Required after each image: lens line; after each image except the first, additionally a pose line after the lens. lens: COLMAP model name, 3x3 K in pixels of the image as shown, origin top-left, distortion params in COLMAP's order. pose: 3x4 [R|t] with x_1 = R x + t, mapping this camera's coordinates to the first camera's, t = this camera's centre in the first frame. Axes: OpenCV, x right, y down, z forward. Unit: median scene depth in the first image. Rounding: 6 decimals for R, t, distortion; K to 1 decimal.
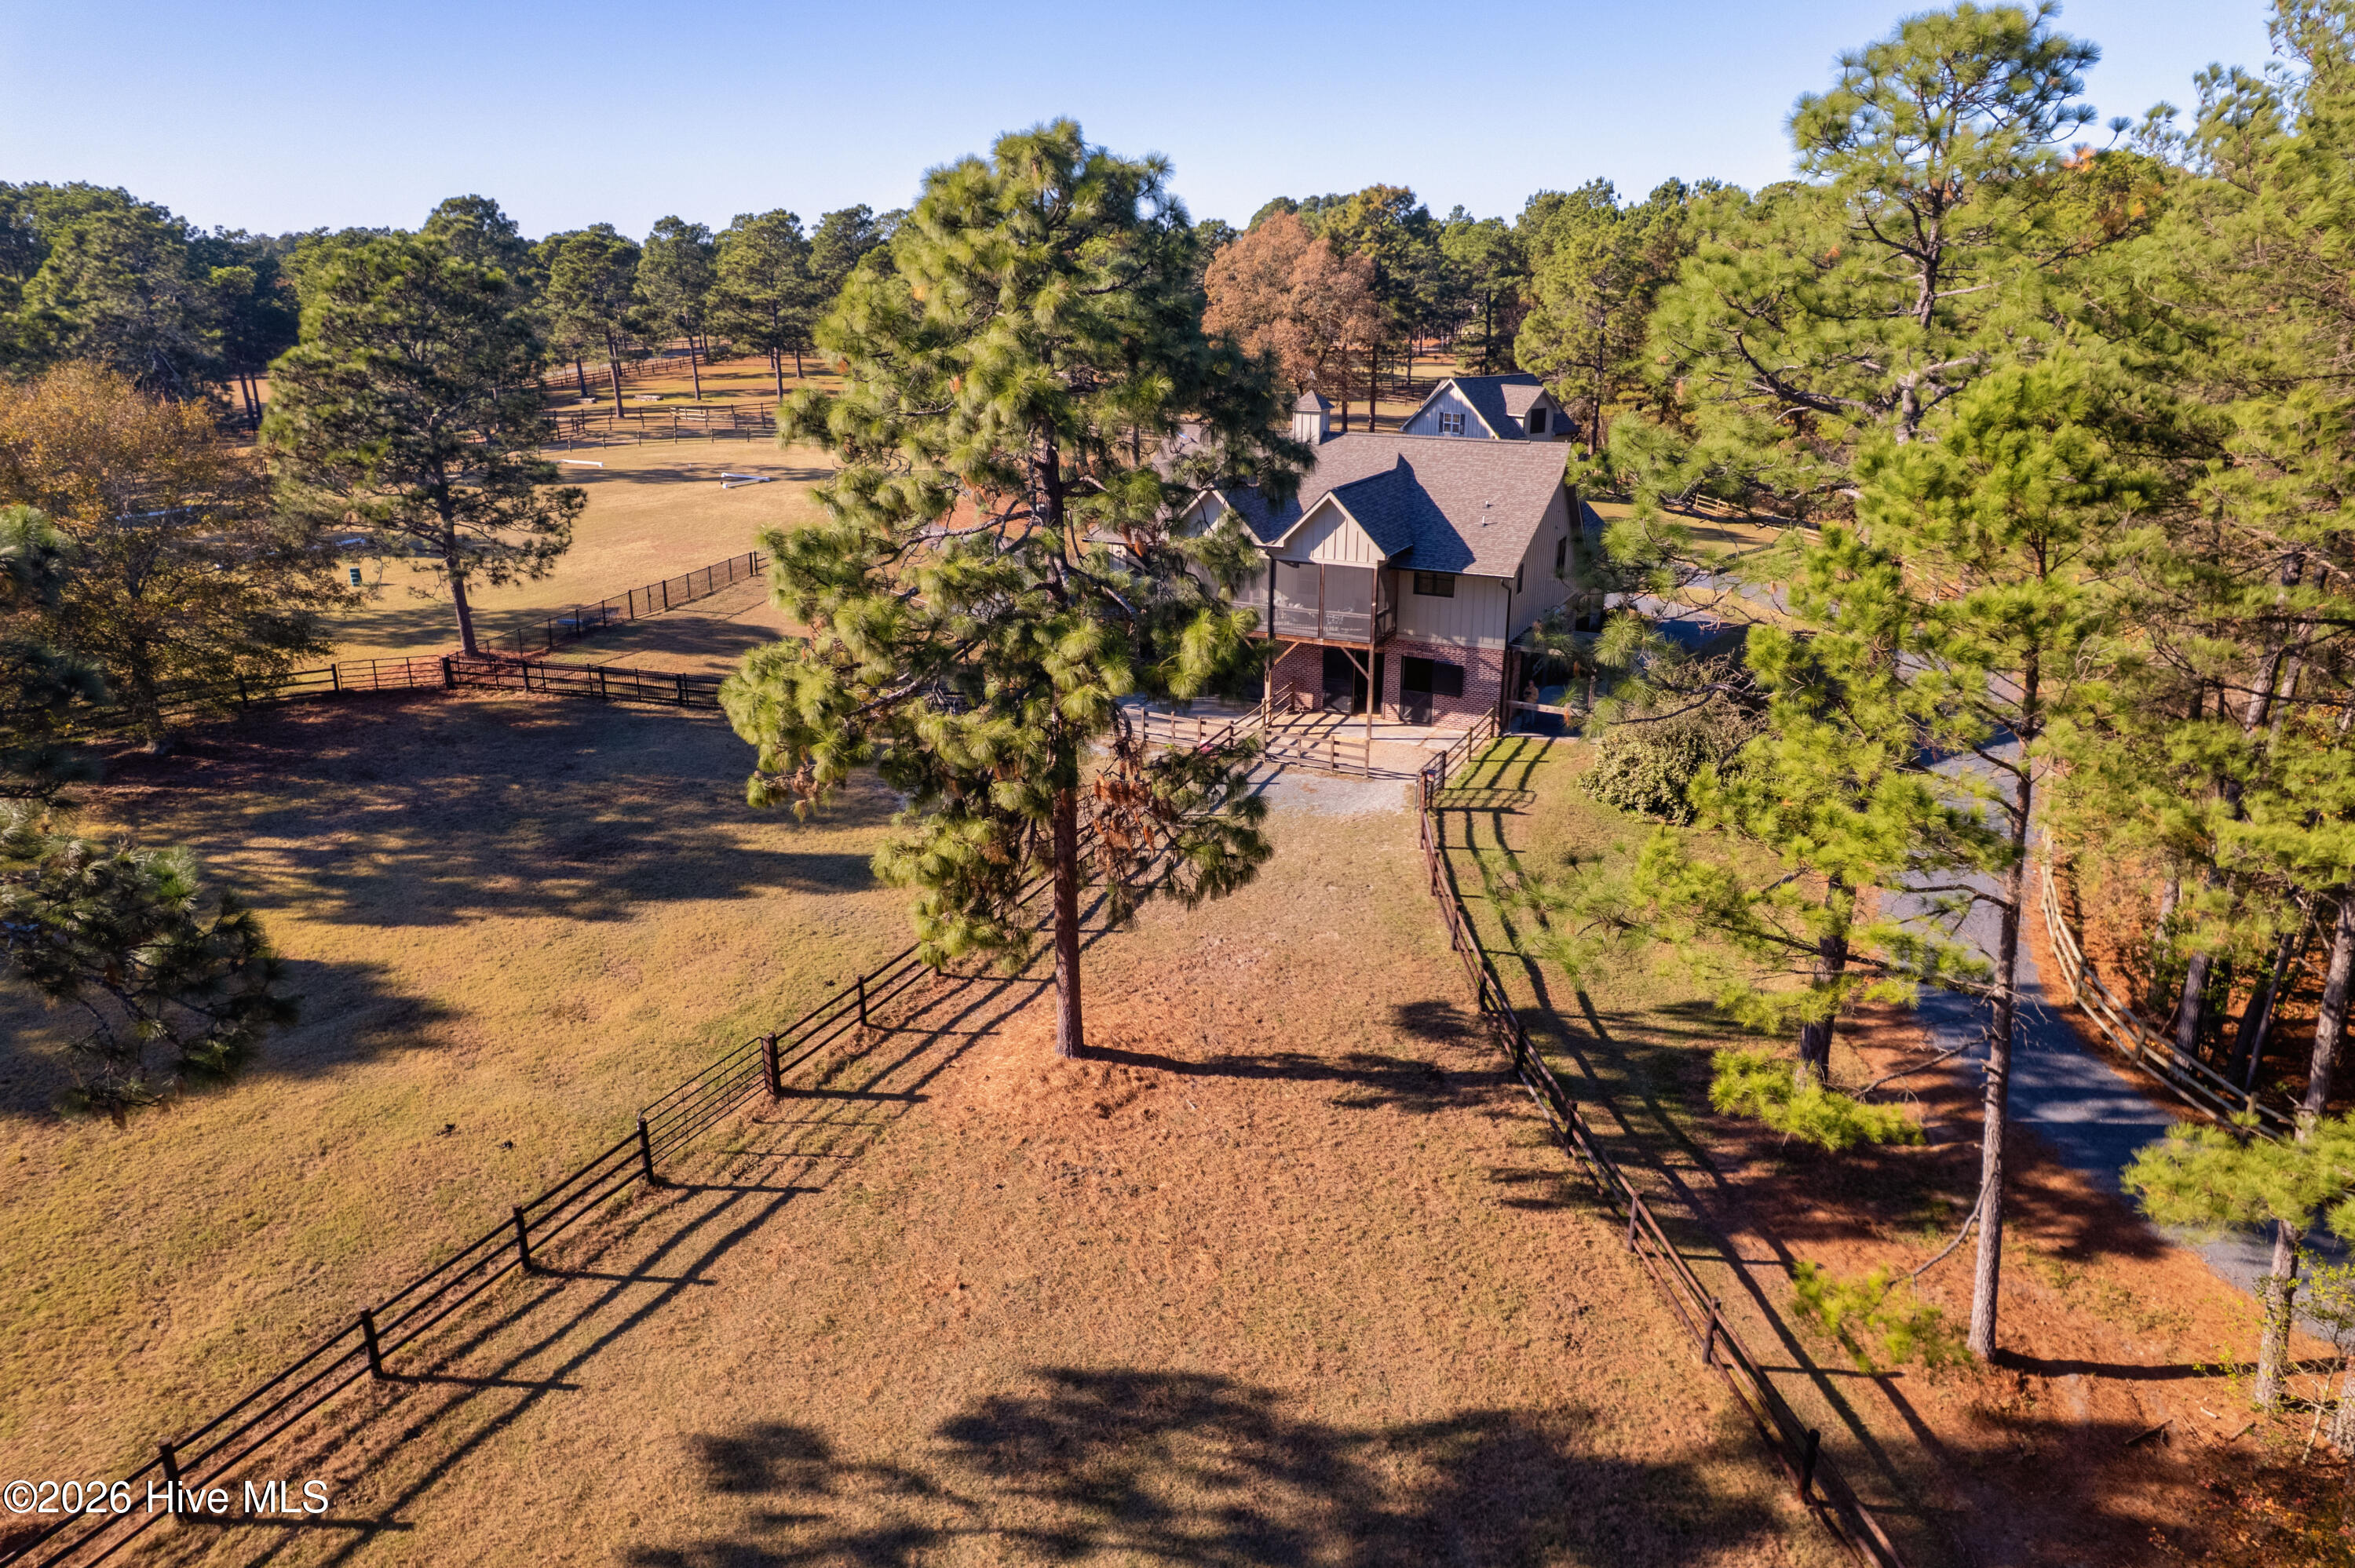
lens RADIAL K [[1514.6, 0, 1177.5], [0, 1514.6, 784.0], [0, 0, 1]] dist [-0.071720, 0.064670]
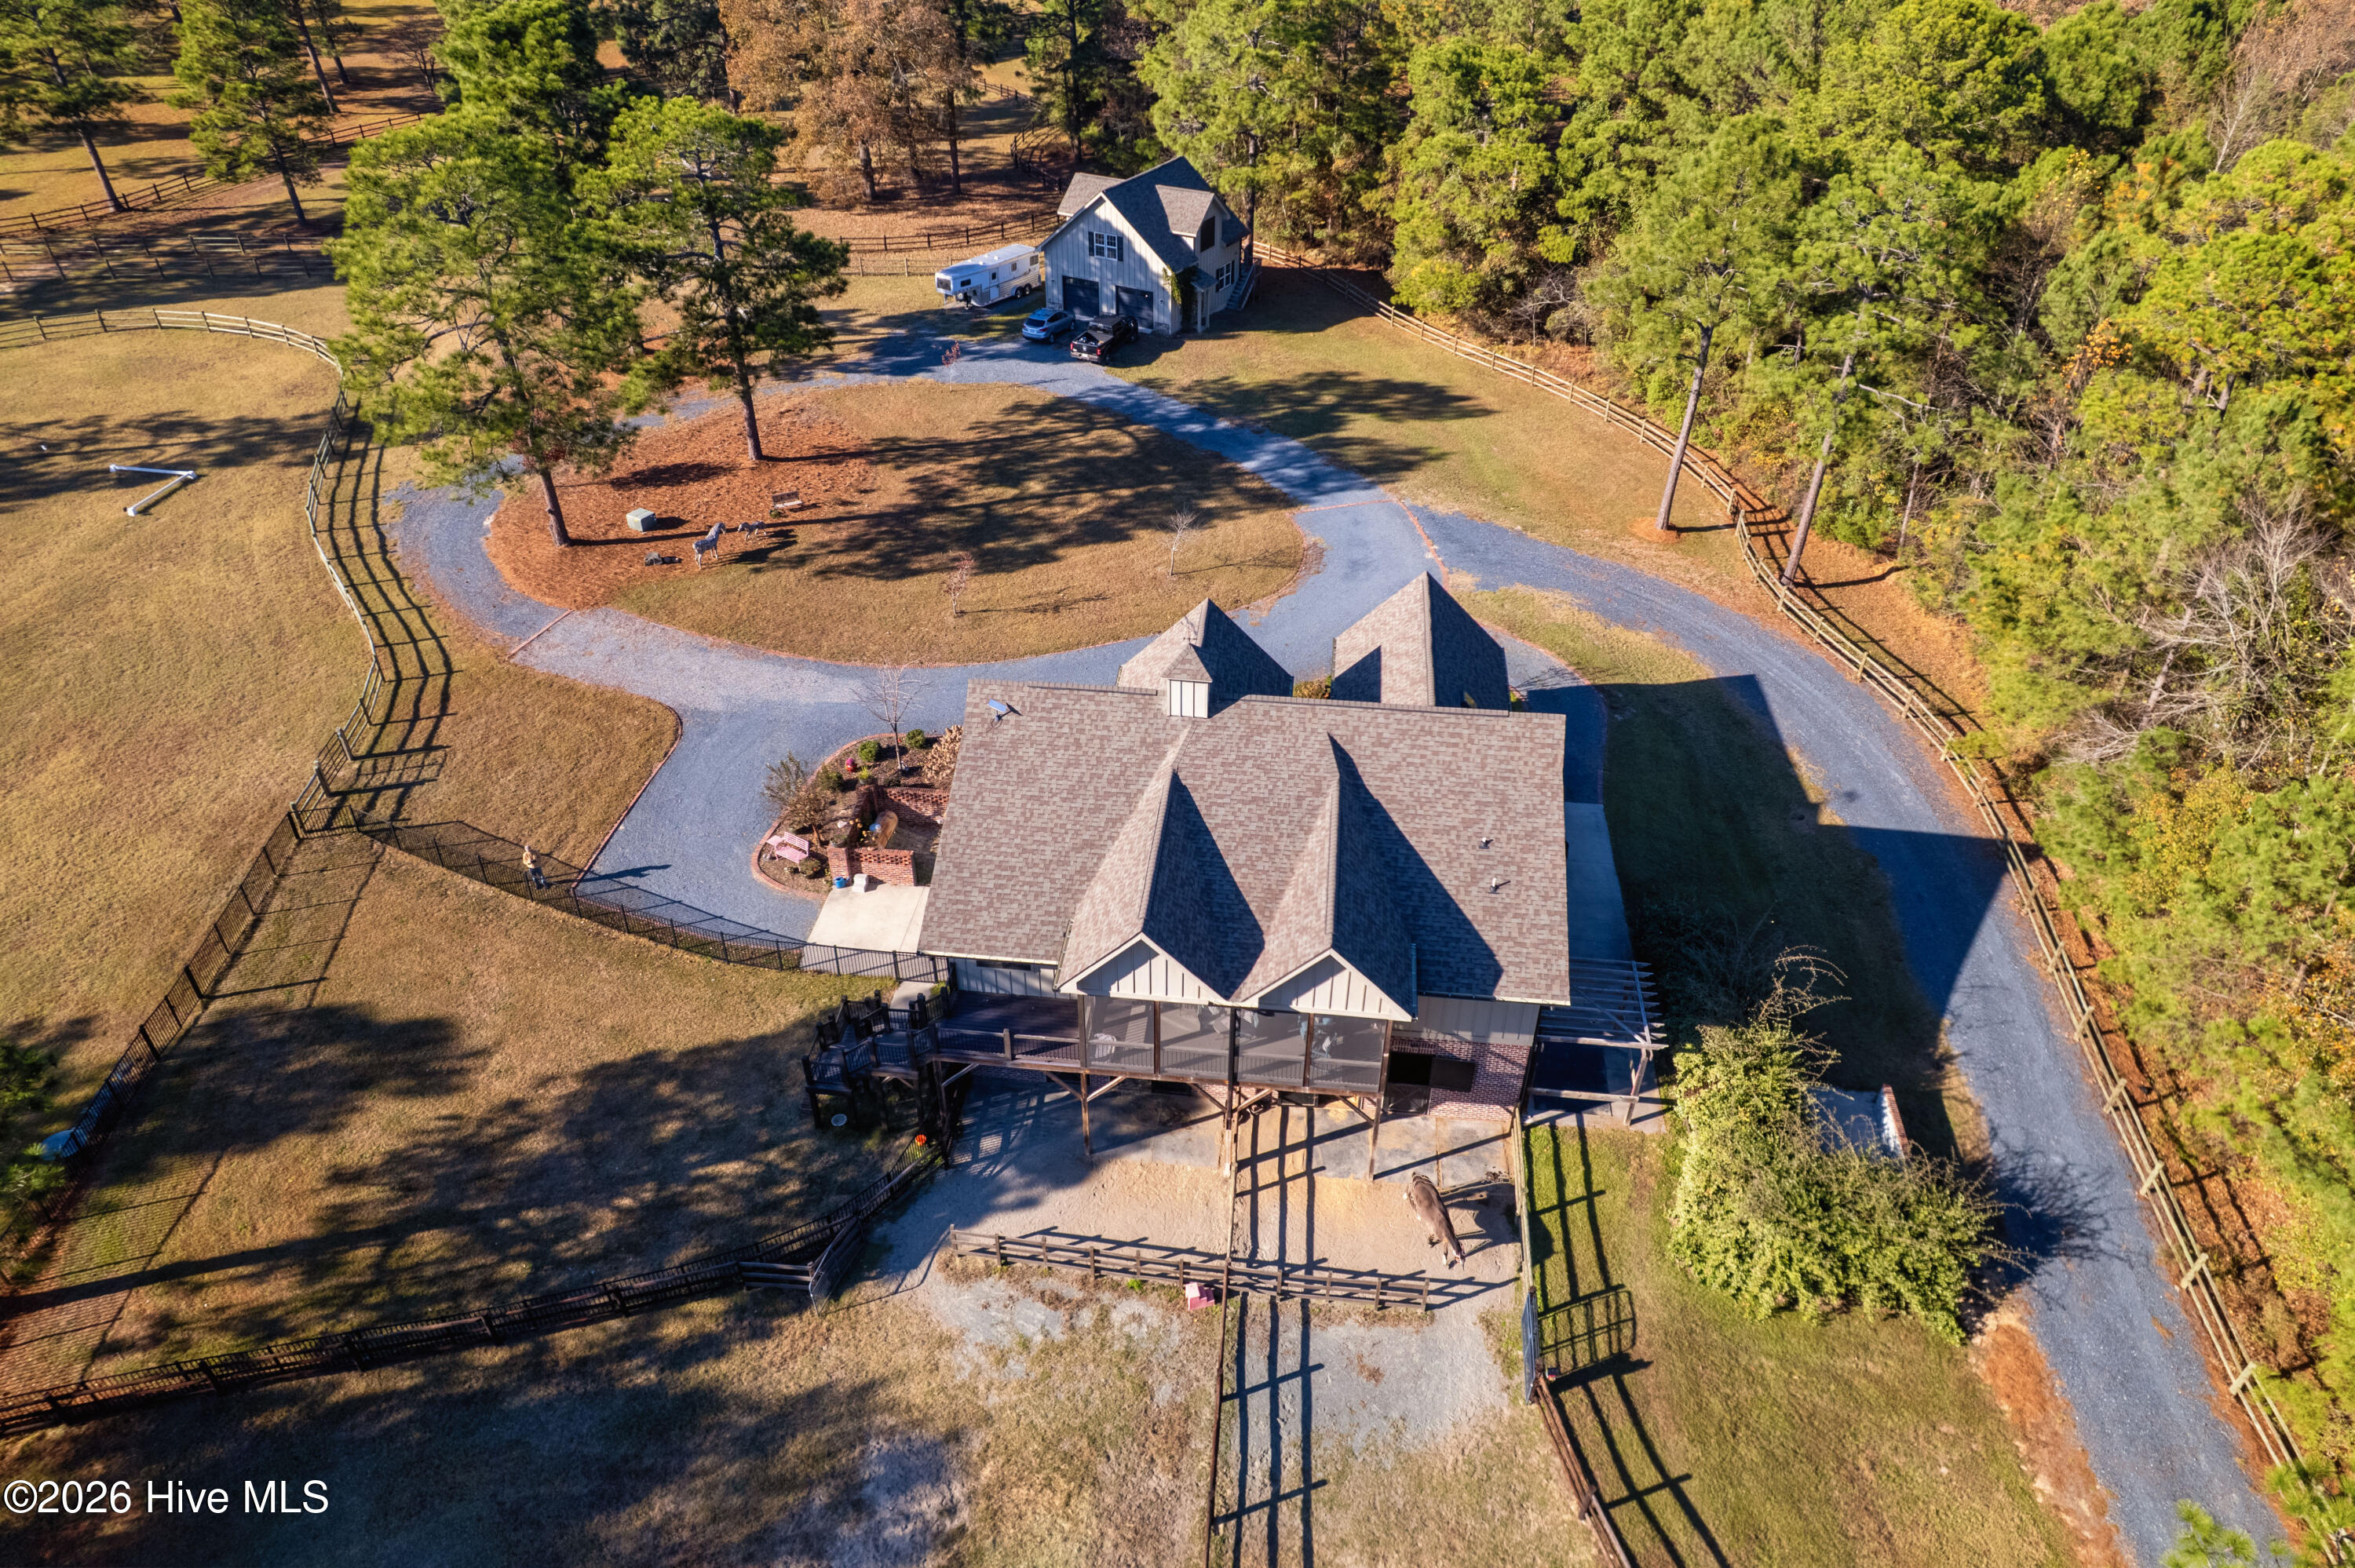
lens RADIAL K [[1514.6, 0, 1177.5], [0, 1514.6, 784.0], [0, 0, 1]] dist [-0.071720, 0.064670]
pose [[0.938279, -0.205621, 0.278123, -0.132019], [0.111987, 0.941391, 0.318186, -0.460920], [-0.327249, -0.267401, 0.906314, 0.386198]]
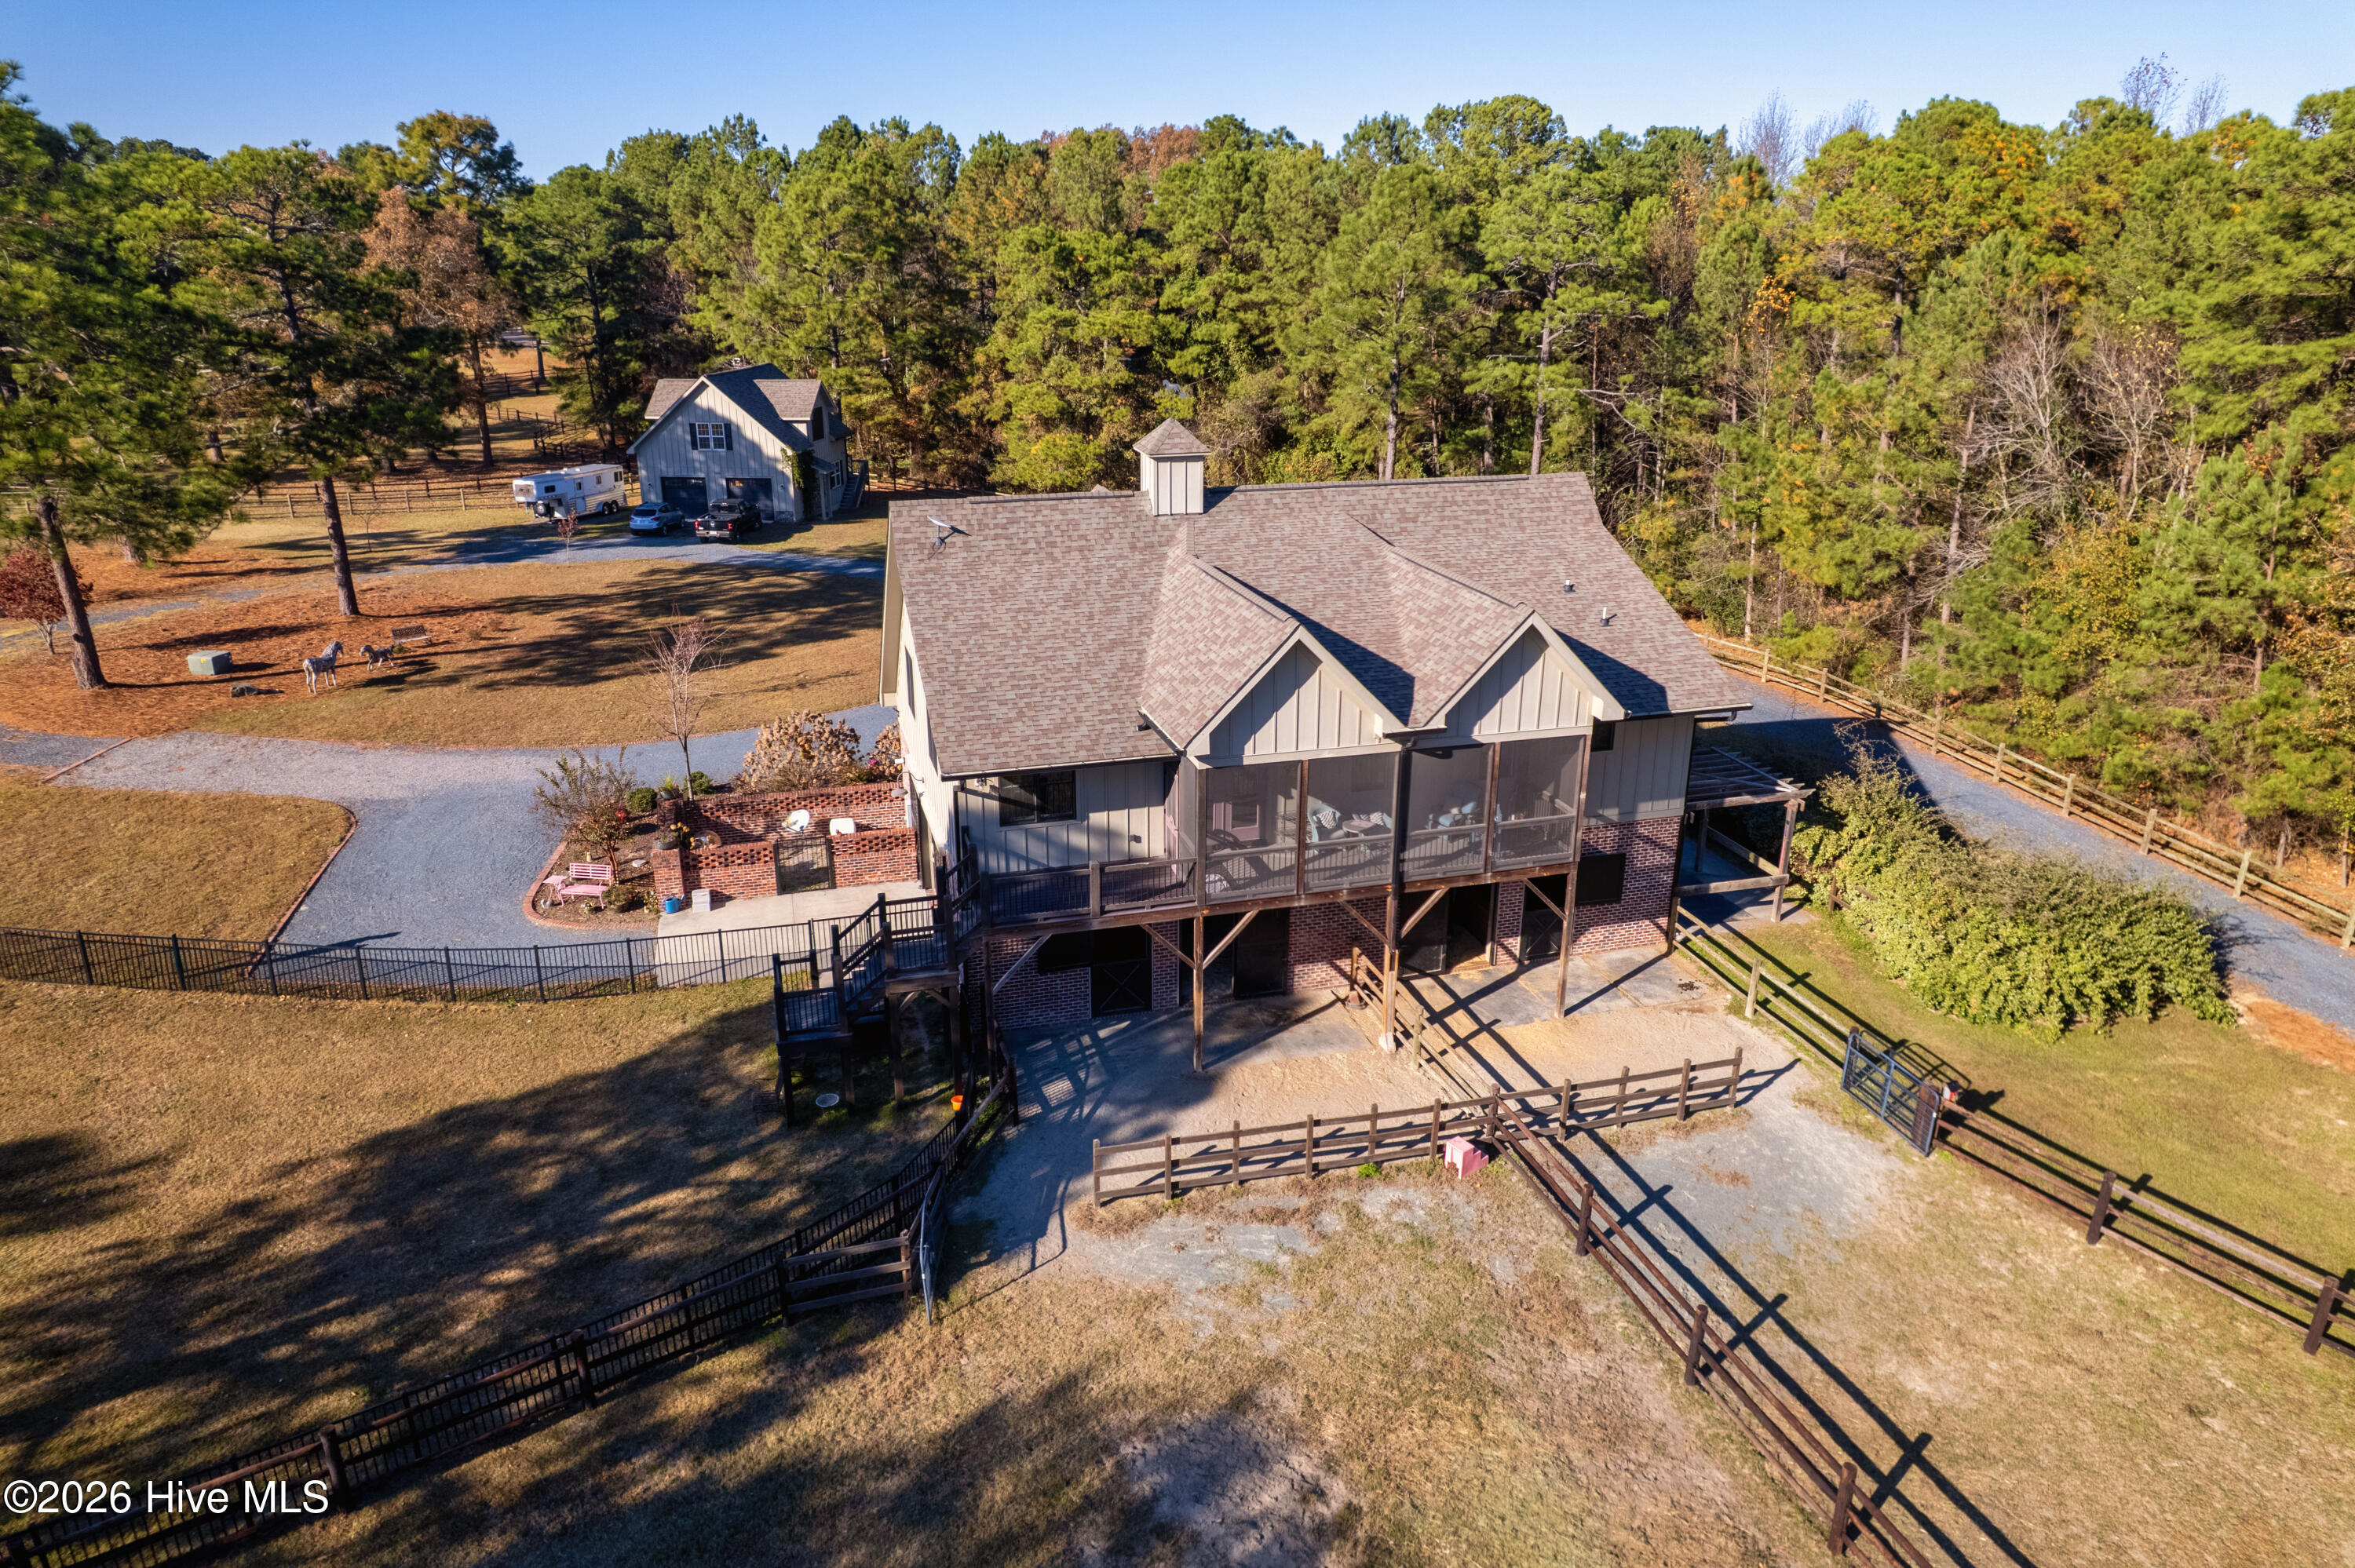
lens RADIAL K [[1514.6, 0, 1177.5], [0, 1514.6, 784.0], [0, 0, 1]] dist [-0.071720, 0.064670]
pose [[0.738752, -0.228356, 0.634113, -0.320280], [0.217955, 0.971241, 0.095841, -0.199627], [-0.637763, 0.067406, 0.767278, 0.629671]]
